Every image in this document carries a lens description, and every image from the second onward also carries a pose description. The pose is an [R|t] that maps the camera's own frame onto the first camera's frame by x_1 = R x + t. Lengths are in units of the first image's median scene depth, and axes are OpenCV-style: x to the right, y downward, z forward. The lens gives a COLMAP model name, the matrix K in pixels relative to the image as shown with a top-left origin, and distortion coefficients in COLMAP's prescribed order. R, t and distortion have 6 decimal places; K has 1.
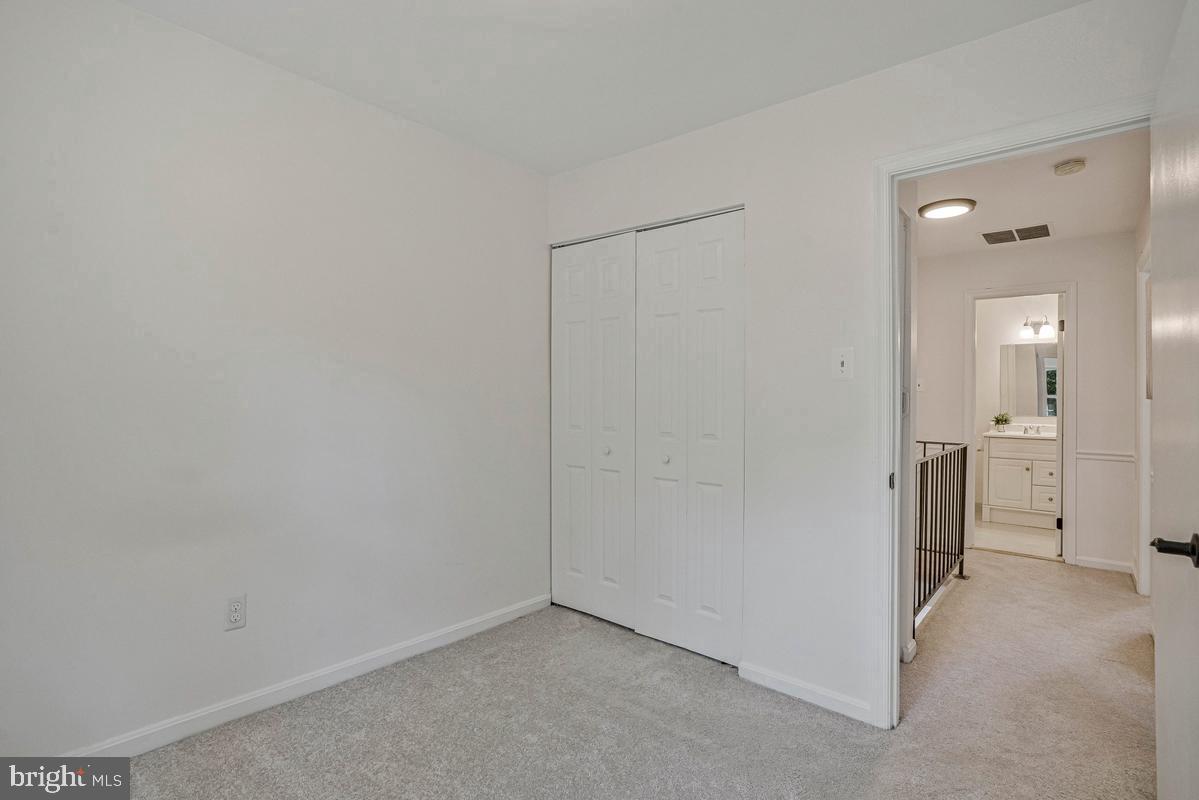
lens RADIAL K [[603.6, 0, 599.5], [0, 603.6, 400.0], [0, 0, 1]] dist [-0.080827, 0.038416]
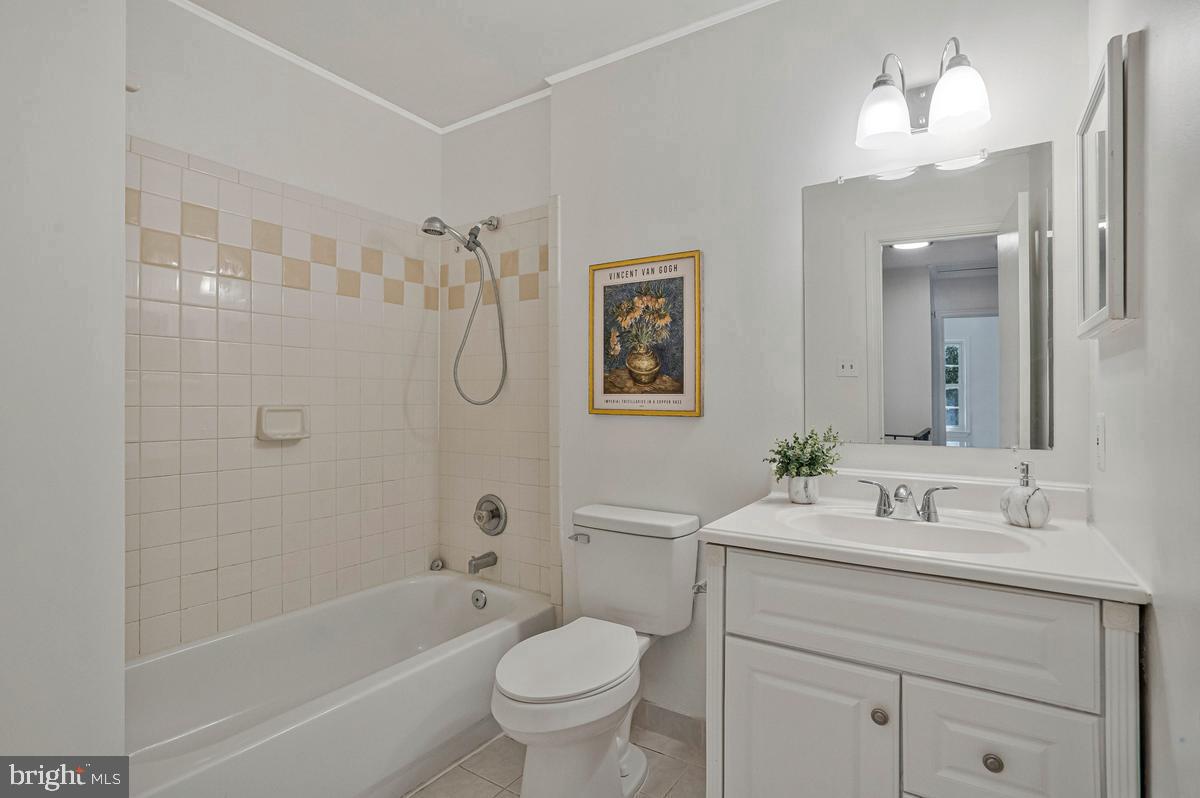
lens RADIAL K [[604.1, 0, 600.0], [0, 604.1, 399.0], [0, 0, 1]] dist [-0.080827, 0.038416]
pose [[0.991952, -0.012501, 0.125992, 0.566586], [0.012110, 0.999919, 0.003870, 0.006155], [-0.126030, -0.002313, 0.992024, 0.750250]]
